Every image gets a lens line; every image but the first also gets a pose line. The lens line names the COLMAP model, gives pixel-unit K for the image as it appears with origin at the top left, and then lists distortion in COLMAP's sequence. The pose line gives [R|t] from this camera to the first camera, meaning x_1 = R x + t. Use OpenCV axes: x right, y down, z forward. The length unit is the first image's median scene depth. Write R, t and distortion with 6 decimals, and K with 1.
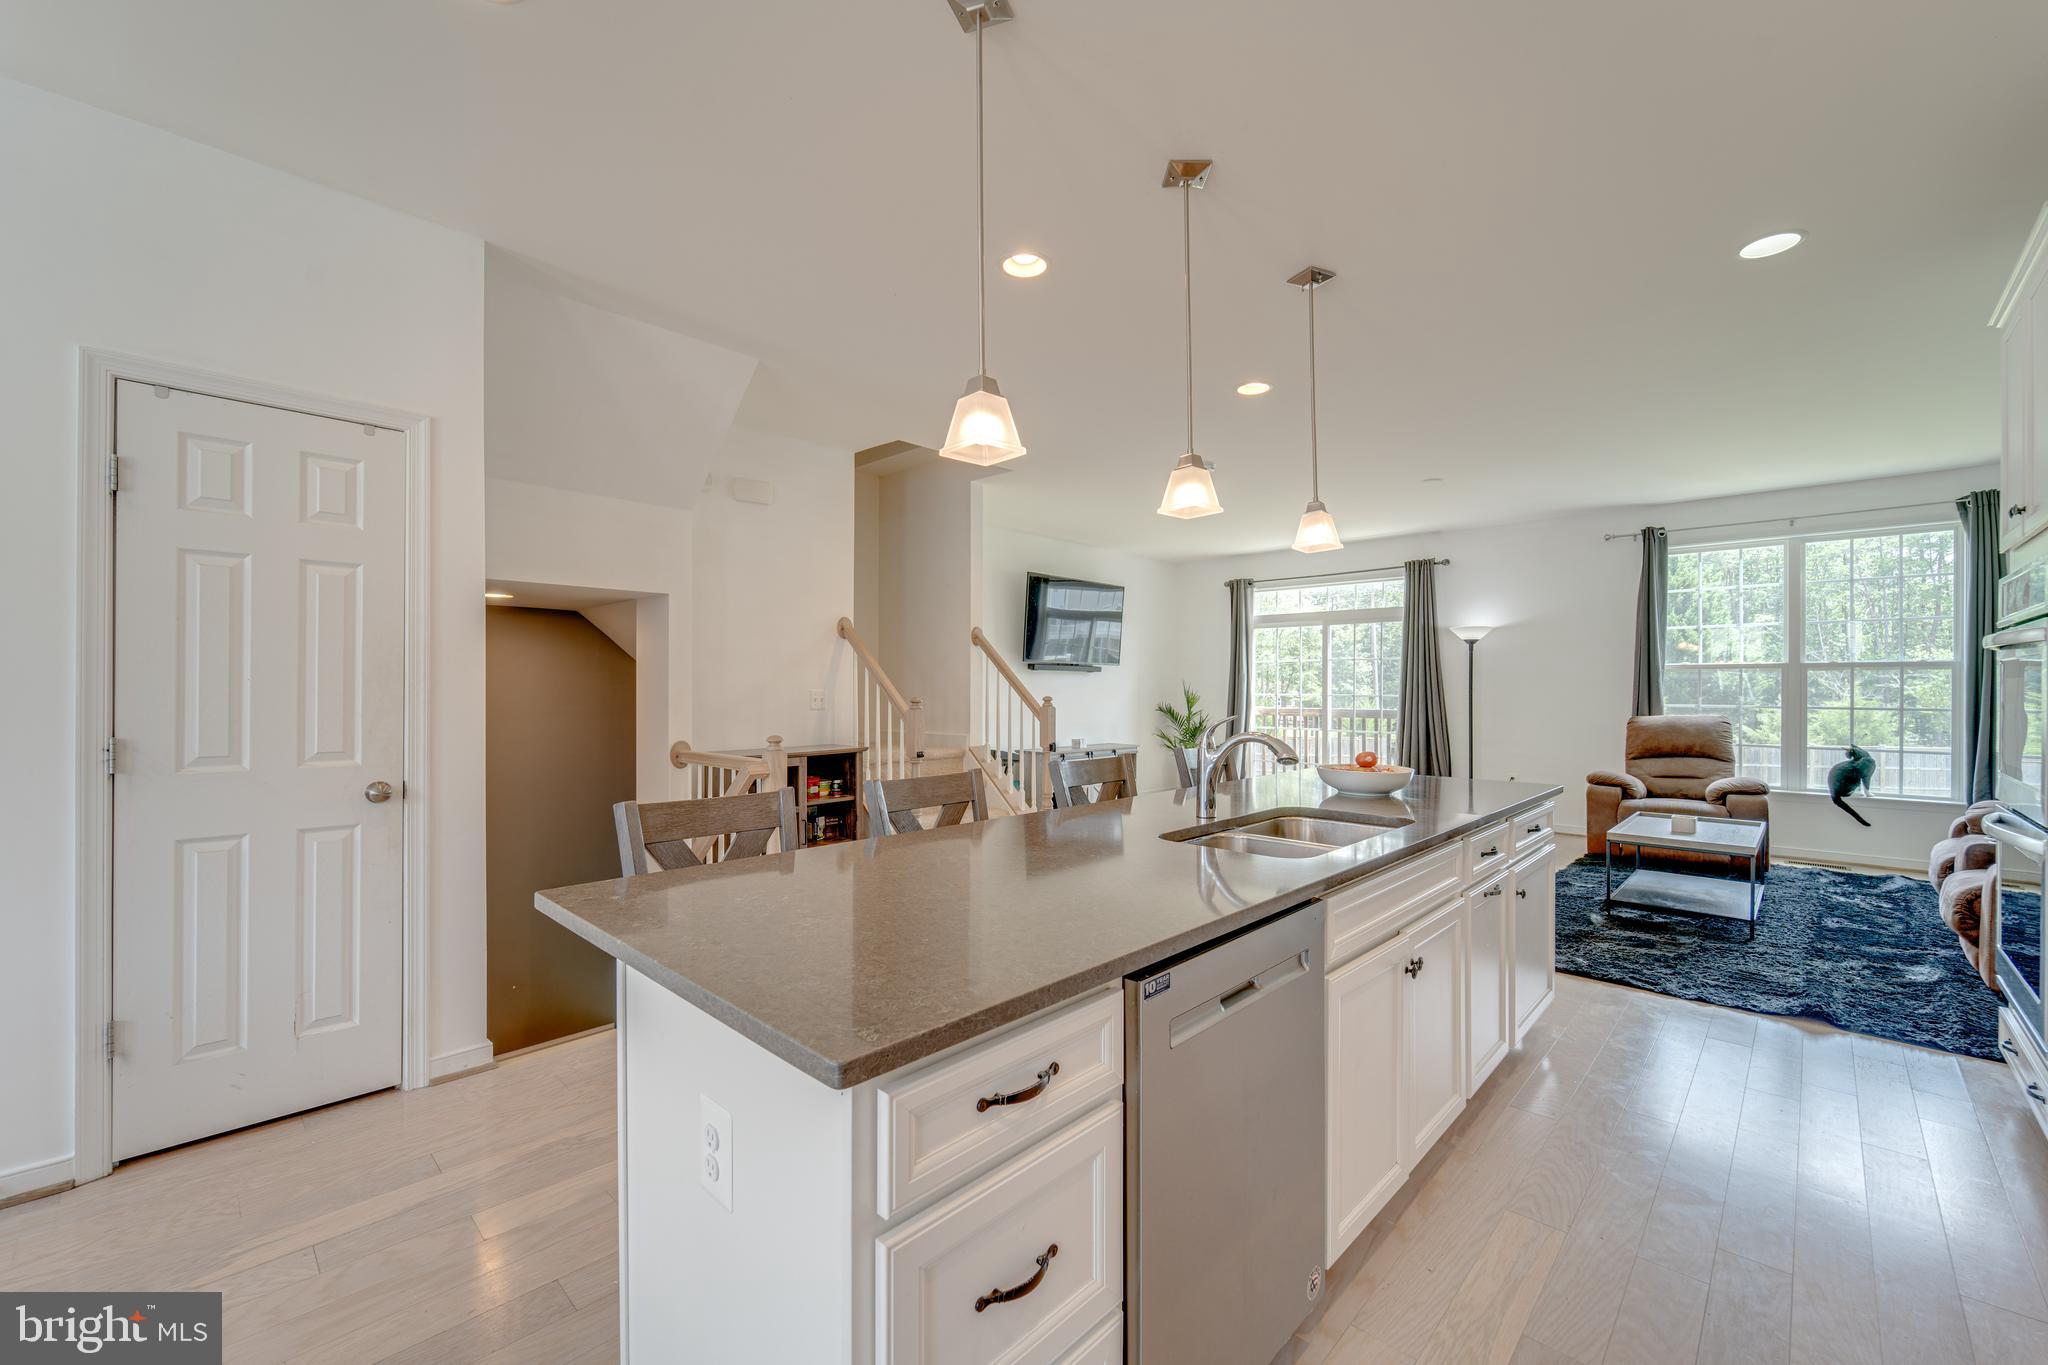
lens RADIAL K [[818.5, 0, 1039.4], [0, 818.5, 686.4], [0, 0, 1]] dist [0.003325, -0.001856]
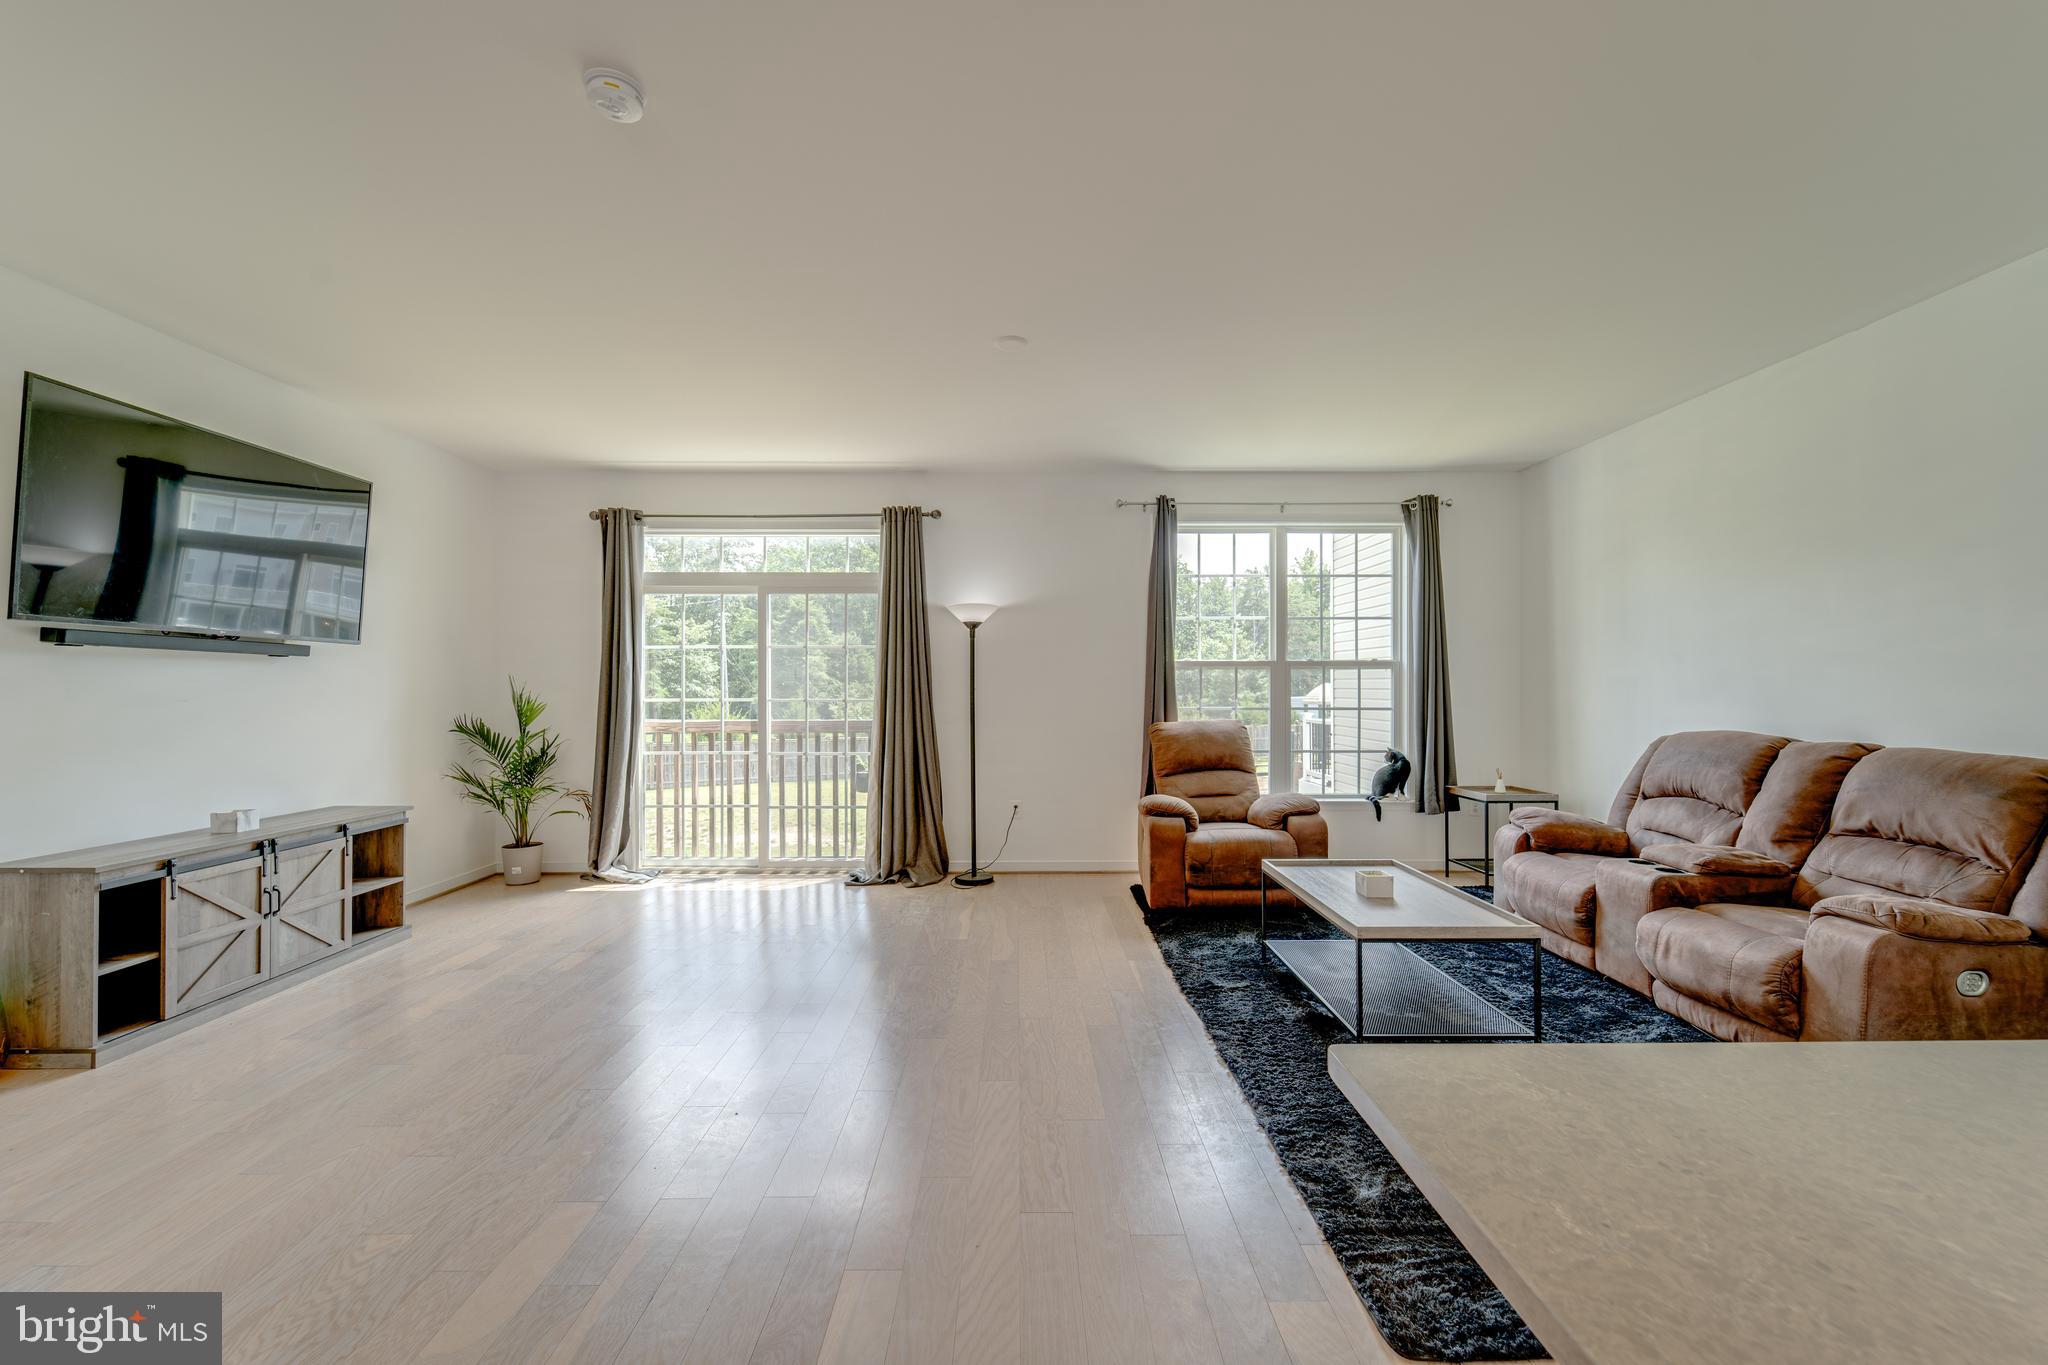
lens RADIAL K [[818.5, 0, 1023.1], [0, 818.5, 688.0], [0, 0, 1]] dist [0.003325, -0.001856]
pose [[0.728106, -0.002847, 0.685458, 0.054752], [0.001670, 0.999996, 0.002379, -0.000245], [-0.685462, -0.000588, 0.728108, 0.407056]]
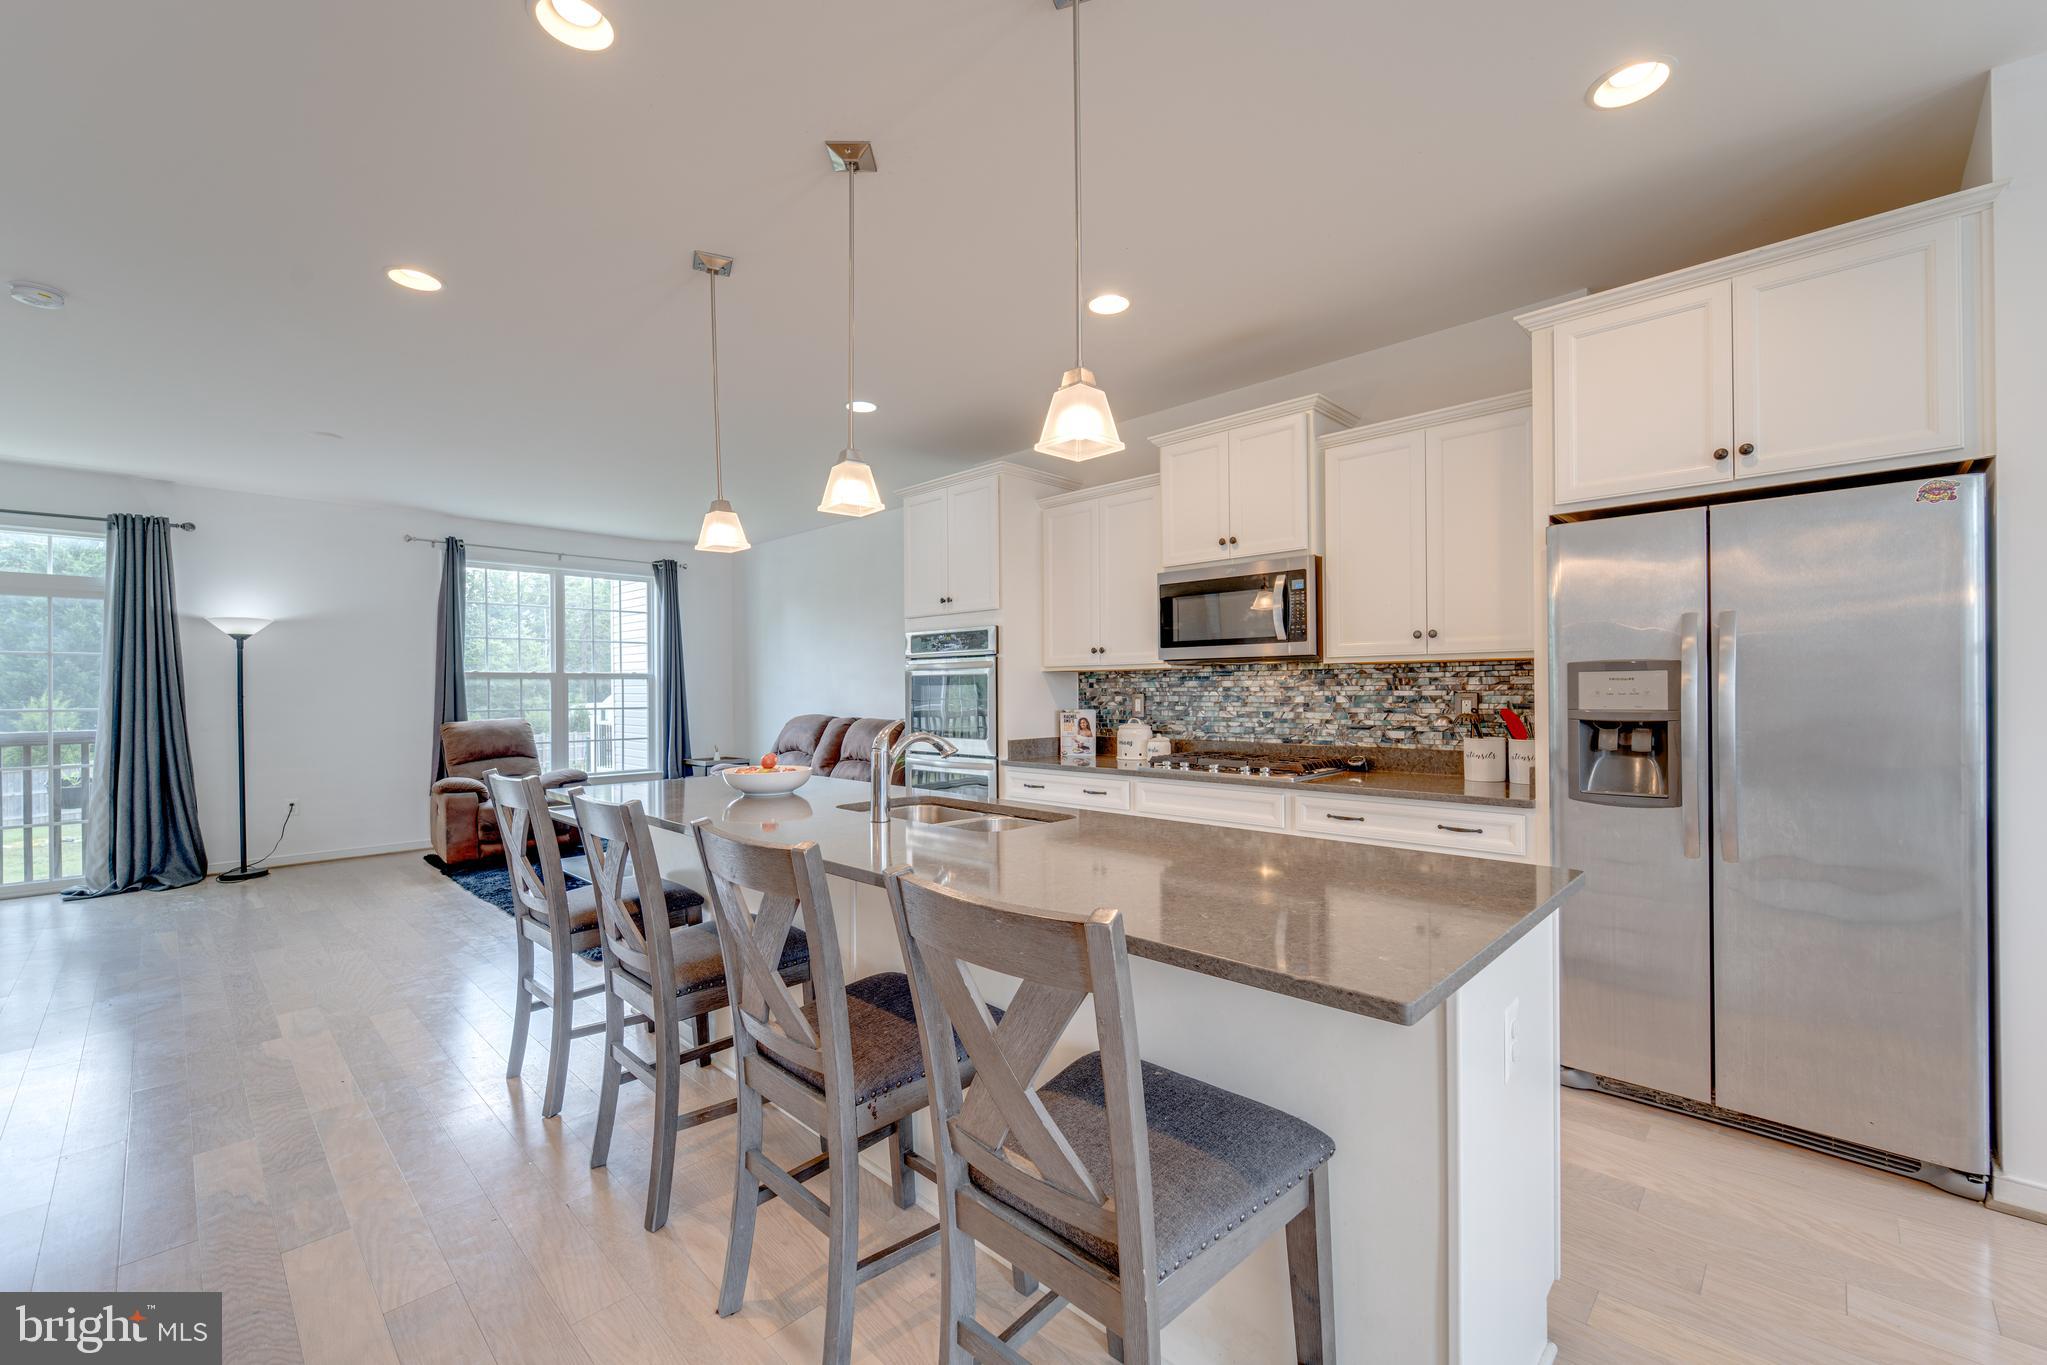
lens RADIAL K [[818.1, 0, 1017.3], [0, 818.1, 689.3], [0, 0, 1]] dist [0.003325, -0.001856]
pose [[0.020690, -0.002402, 0.999783, -0.220612], [0.006545, 0.999976, 0.002267, -0.001718], [-0.999765, 0.006497, 0.020705, 0.228696]]
